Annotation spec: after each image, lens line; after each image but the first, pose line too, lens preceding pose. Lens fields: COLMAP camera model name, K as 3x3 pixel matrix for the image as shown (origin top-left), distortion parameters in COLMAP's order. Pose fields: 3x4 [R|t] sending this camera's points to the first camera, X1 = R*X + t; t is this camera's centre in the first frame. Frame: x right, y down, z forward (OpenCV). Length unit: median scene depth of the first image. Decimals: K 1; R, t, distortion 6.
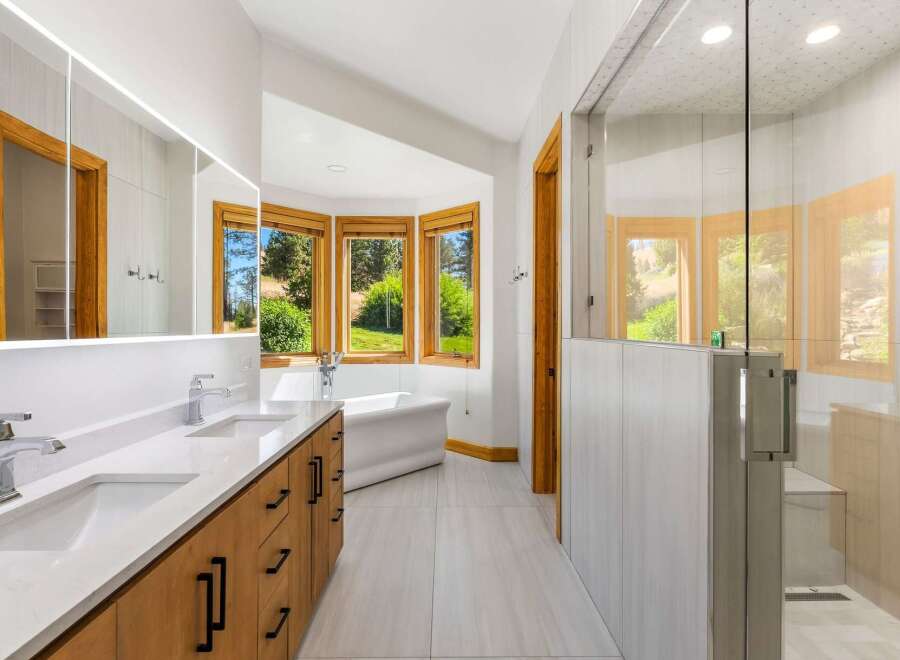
lens RADIAL K [[458.8, 0, 443.2], [0, 458.8, 325.7], [0, 0, 1]] dist [-0.011915, 0.003944]
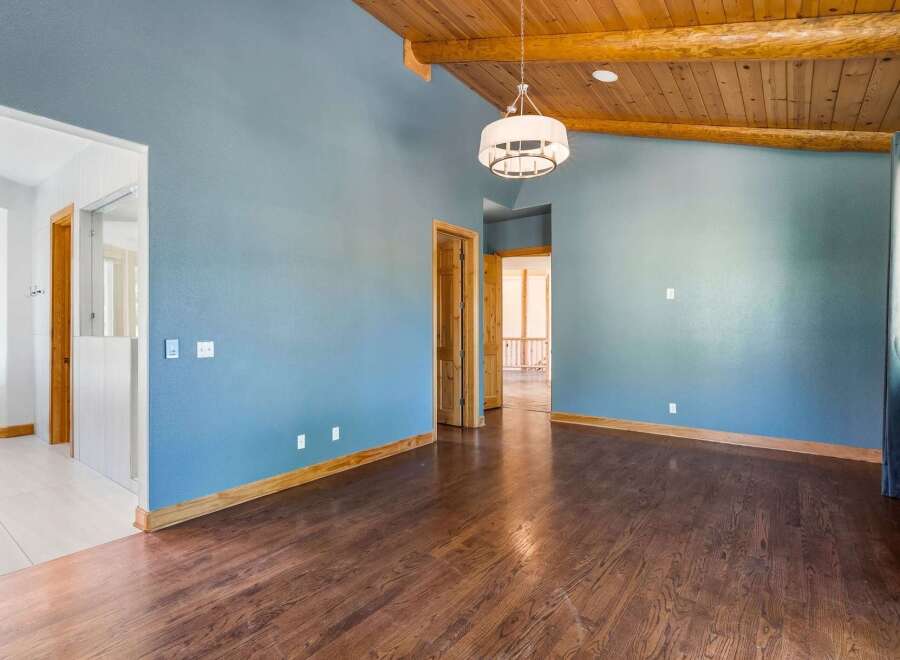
lens RADIAL K [[458.8, 0, 450.8], [0, 458.8, 331.0], [0, 0, 1]] dist [-0.011915, 0.003944]
pose [[0.600619, -0.001673, 0.799533, -0.167588], [-0.001712, 0.999993, 0.003378, -0.001122], [-0.799533, -0.003397, 0.600612, -0.754834]]
